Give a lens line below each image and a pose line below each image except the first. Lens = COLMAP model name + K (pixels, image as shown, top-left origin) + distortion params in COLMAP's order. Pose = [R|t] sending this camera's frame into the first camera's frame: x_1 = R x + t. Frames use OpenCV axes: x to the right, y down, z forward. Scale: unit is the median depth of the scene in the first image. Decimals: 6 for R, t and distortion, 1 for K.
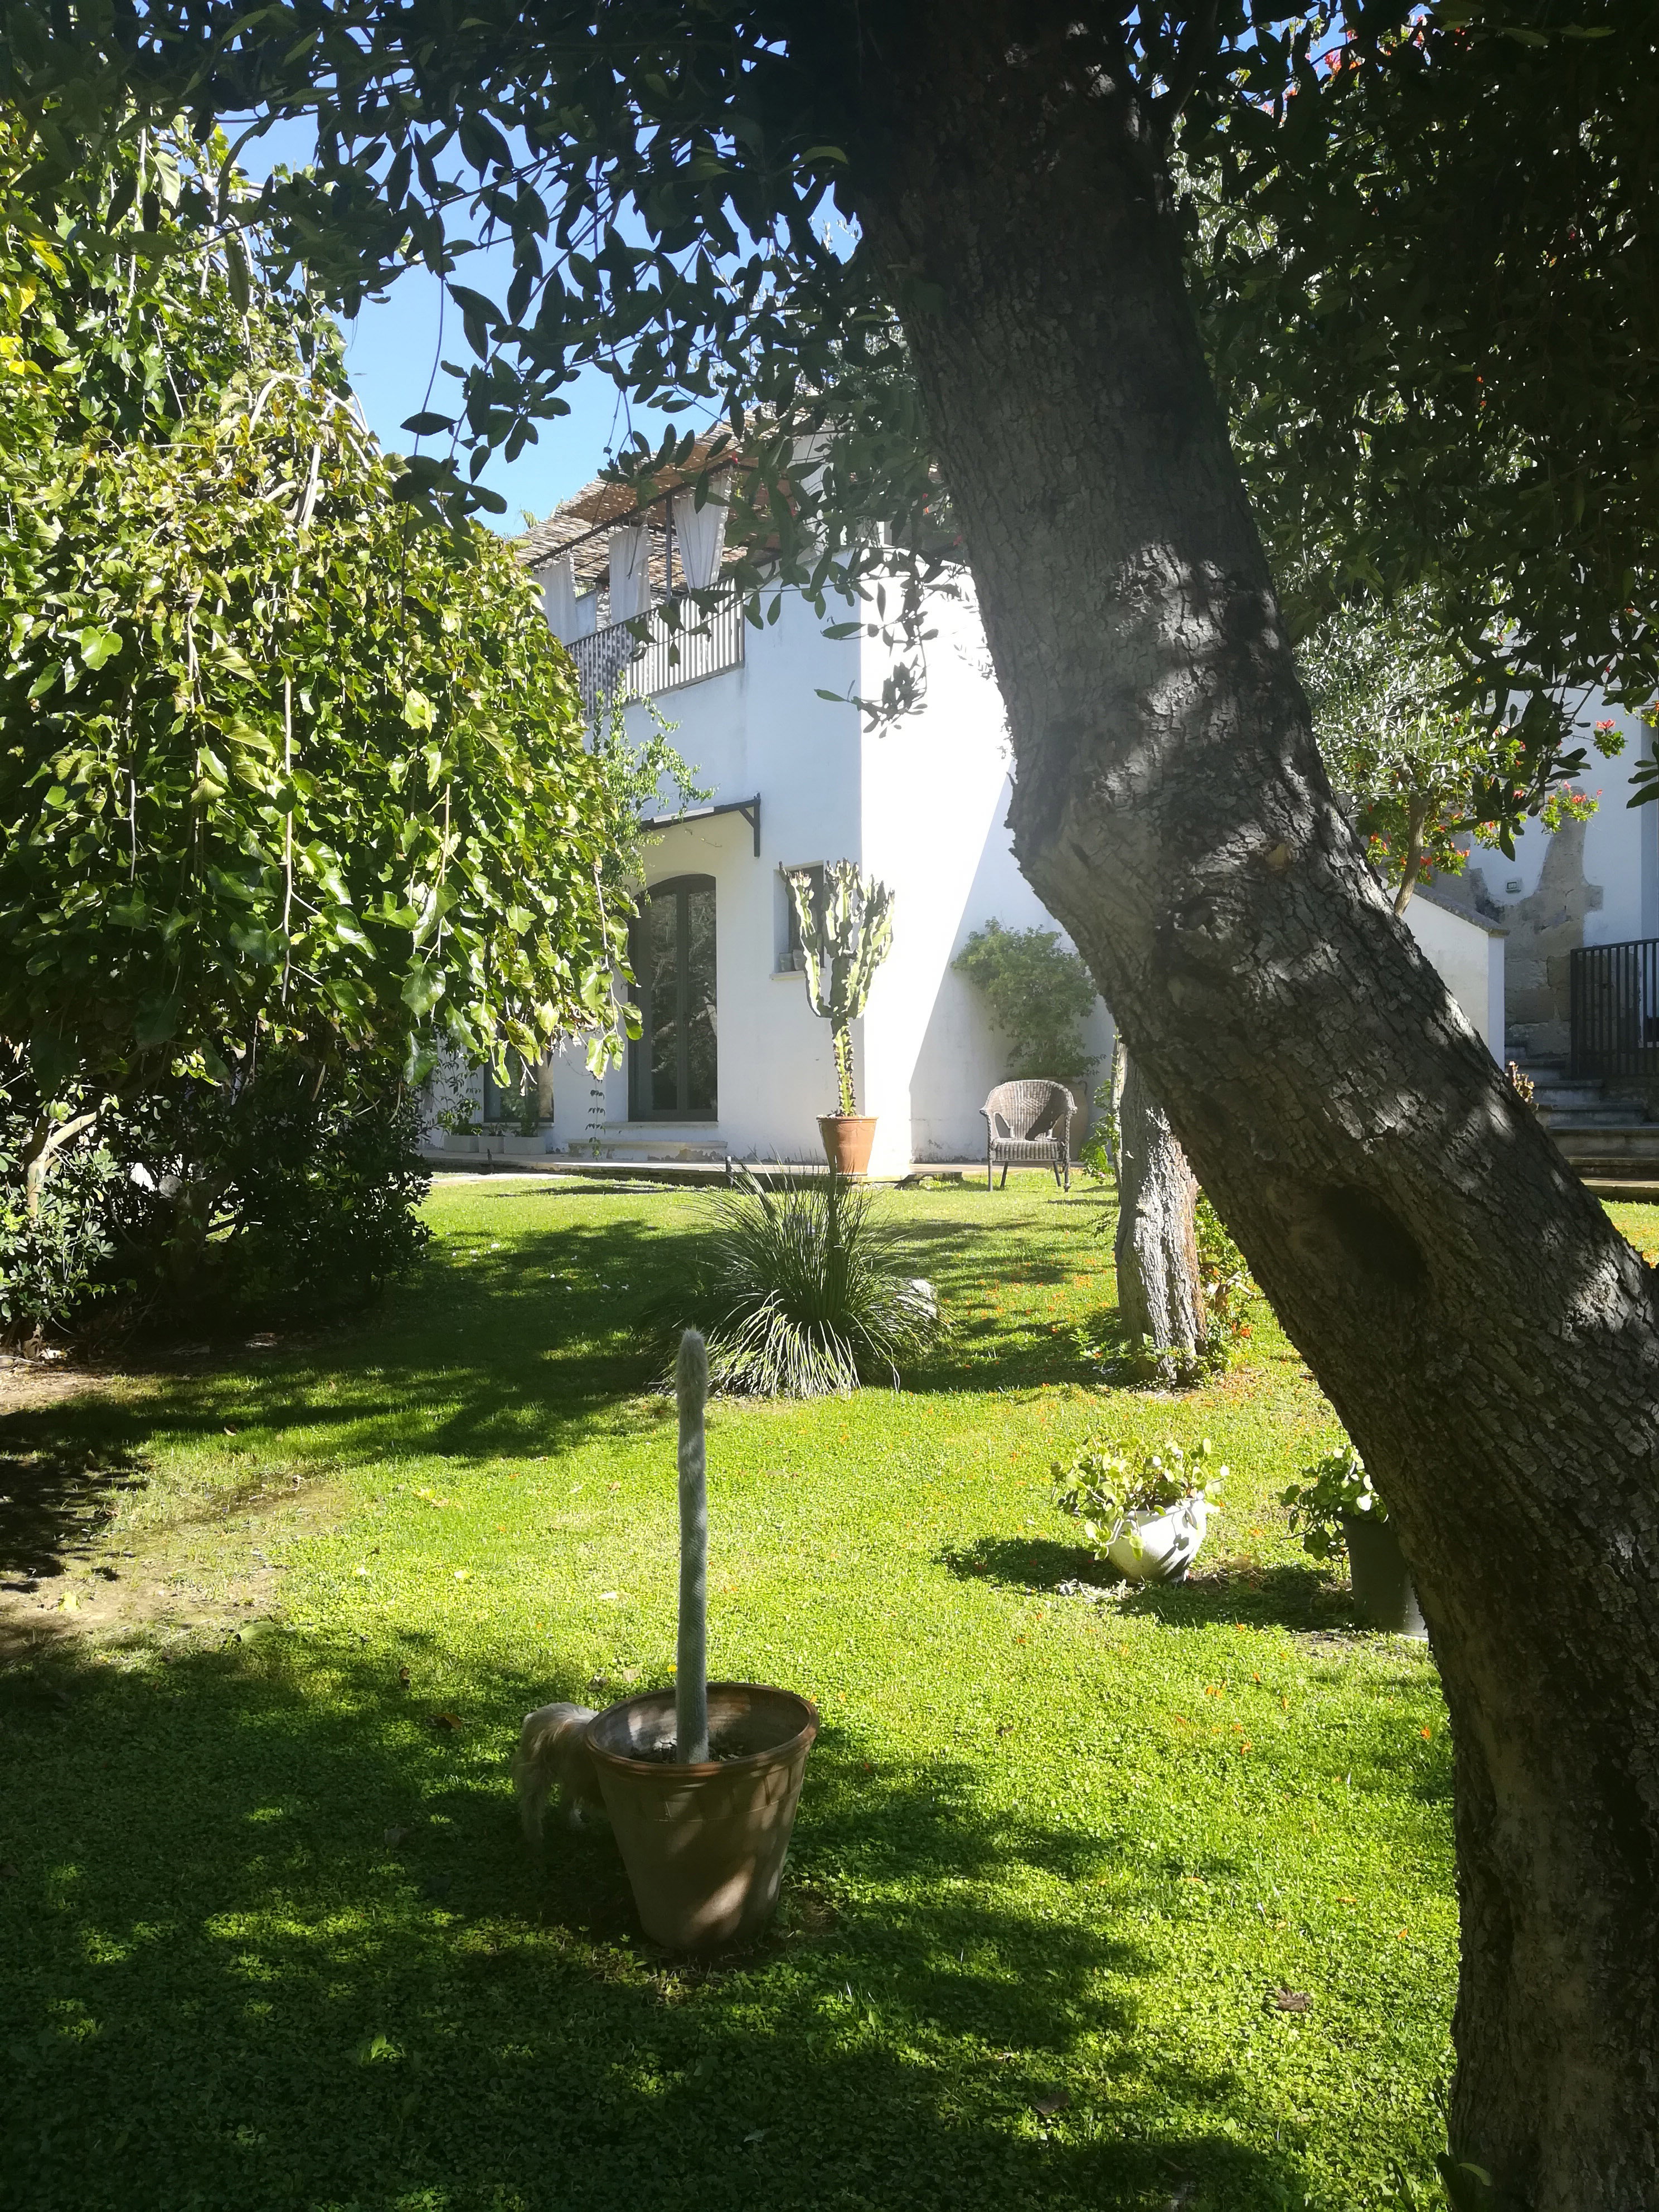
lens RADIAL K [[1739.7, 0, 830.4], [0, 1739.7, 1096.9], [0, 0, 1]] dist [0.066522, -0.108047]
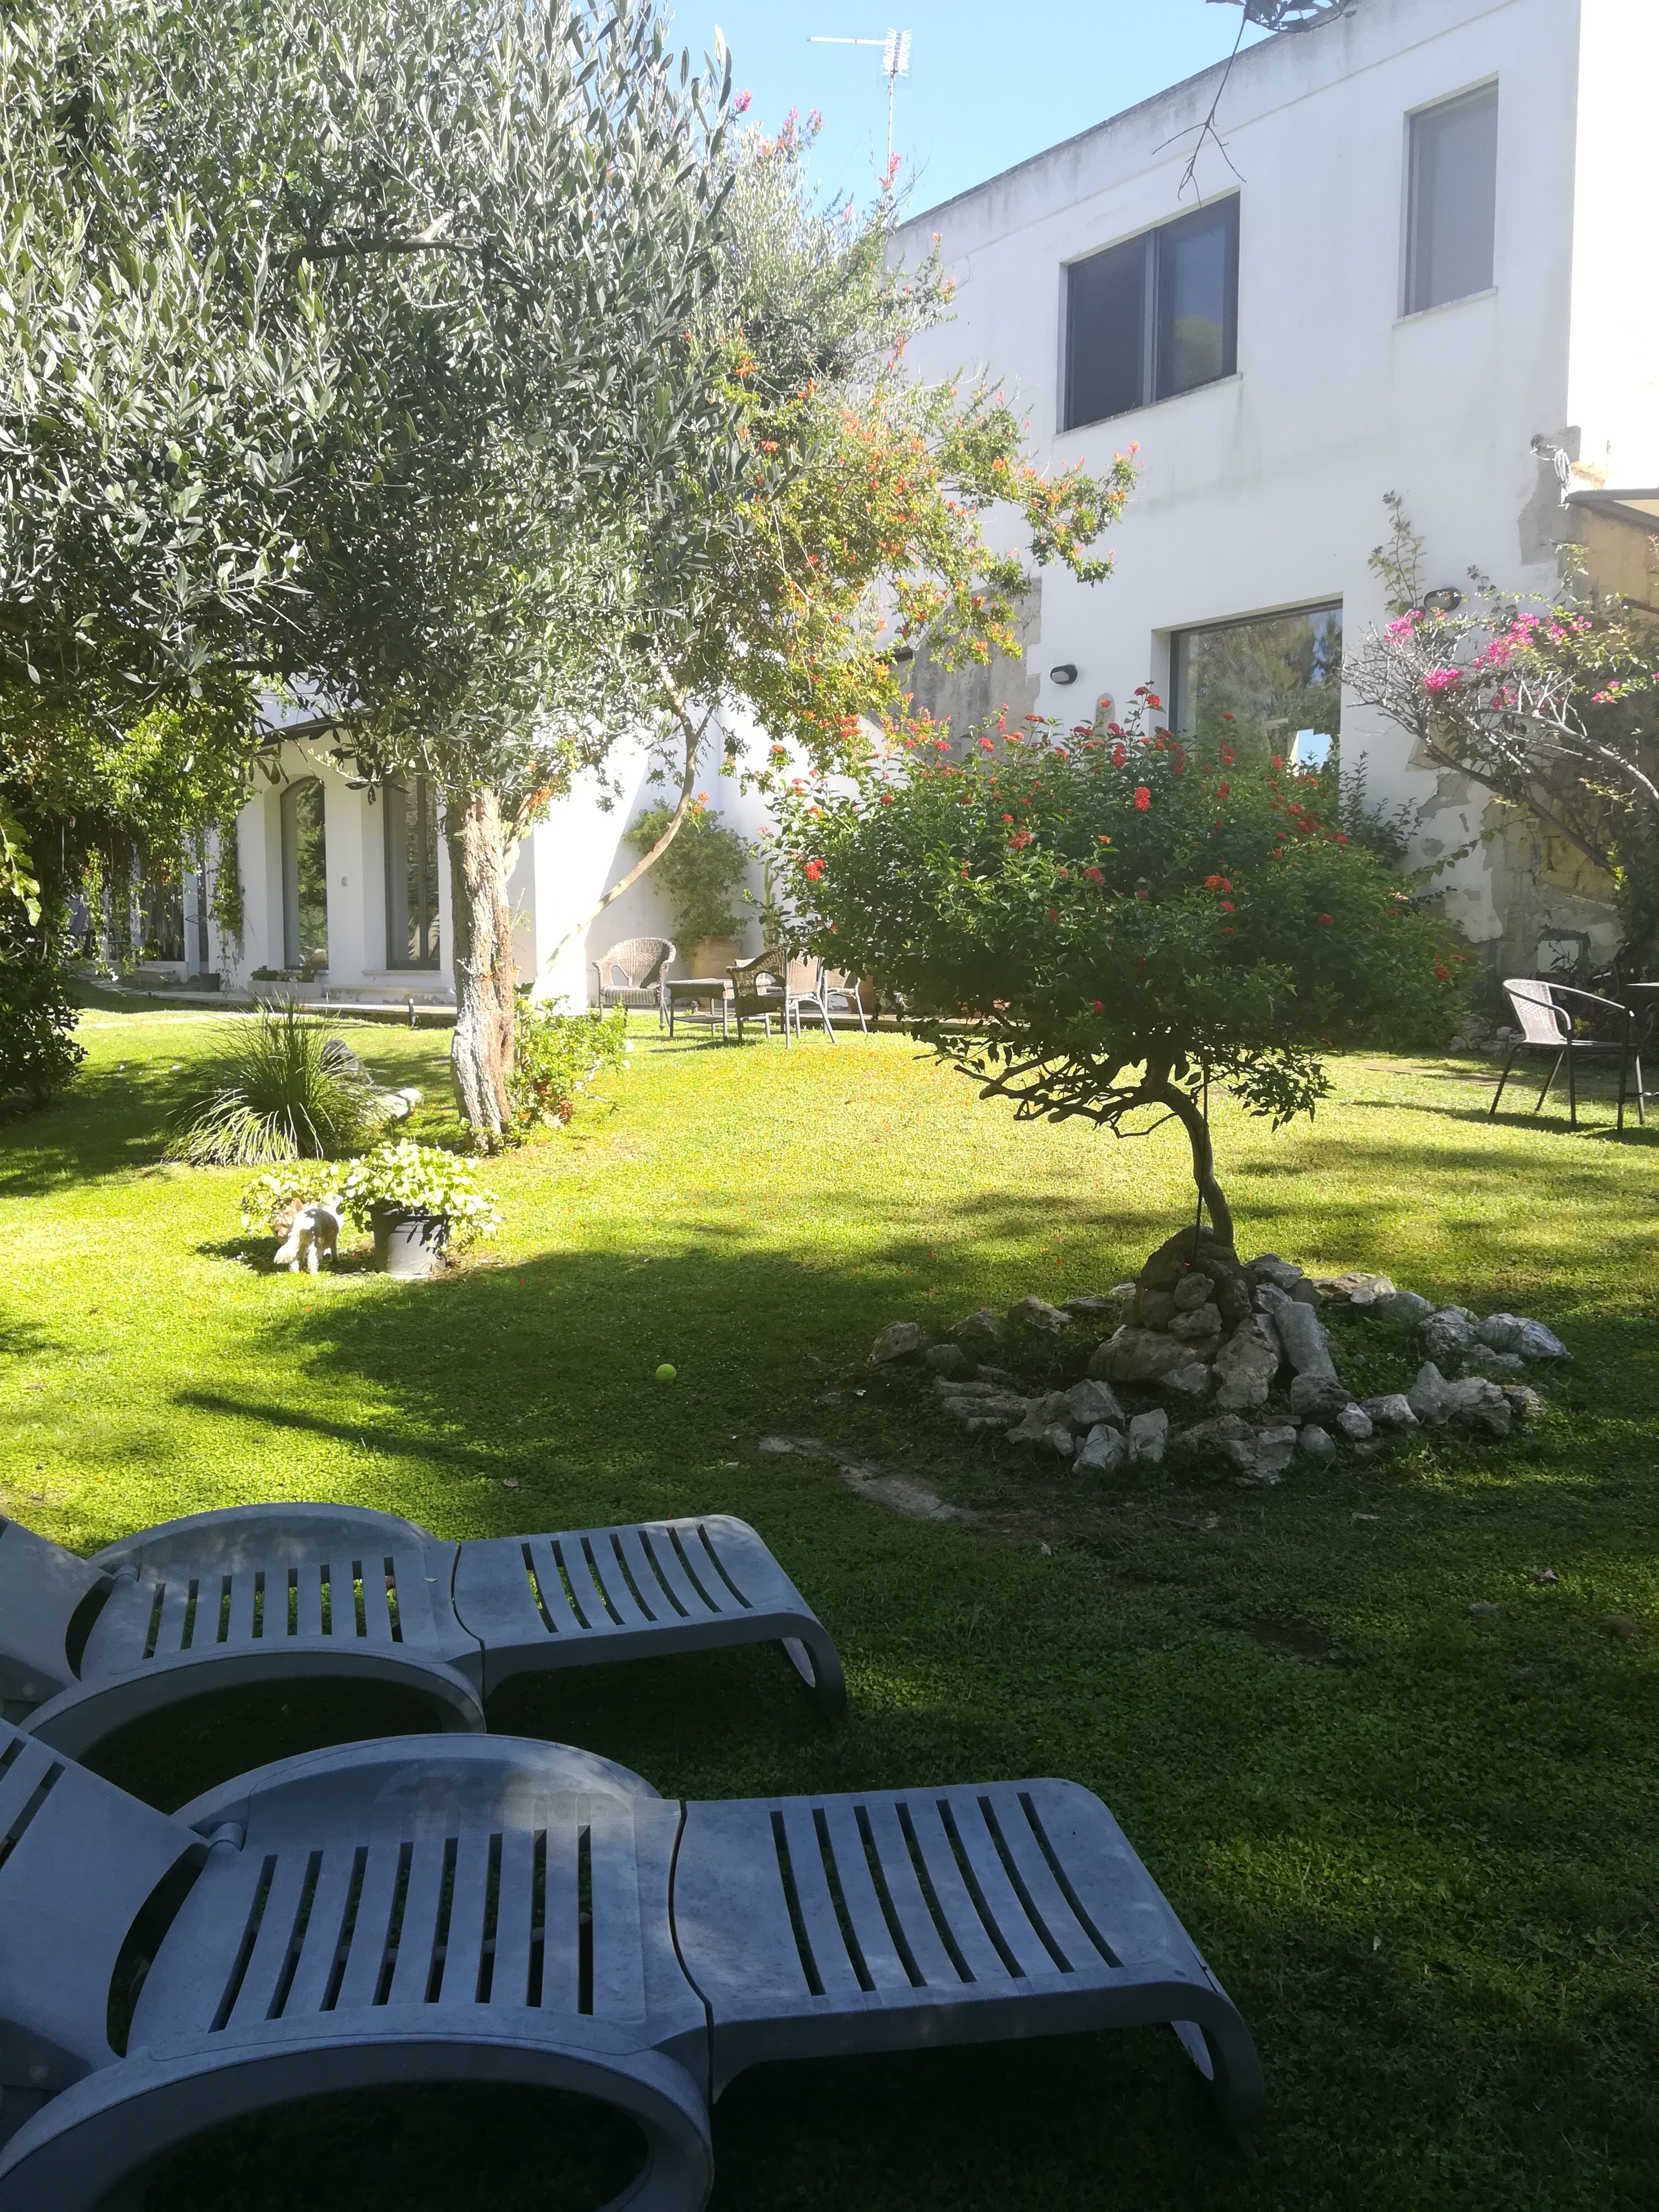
lens RADIAL K [[1739.7, 0, 830.4], [0, 1739.7, 1096.9], [0, 0, 1]] dist [0.066522, -0.108047]
pose [[0.999943, 0.010648, -0.001209, 0.348274], [-0.010511, 0.996520, 0.082689, -0.001448], [0.002085, -0.082671, 0.996575, -0.300408]]
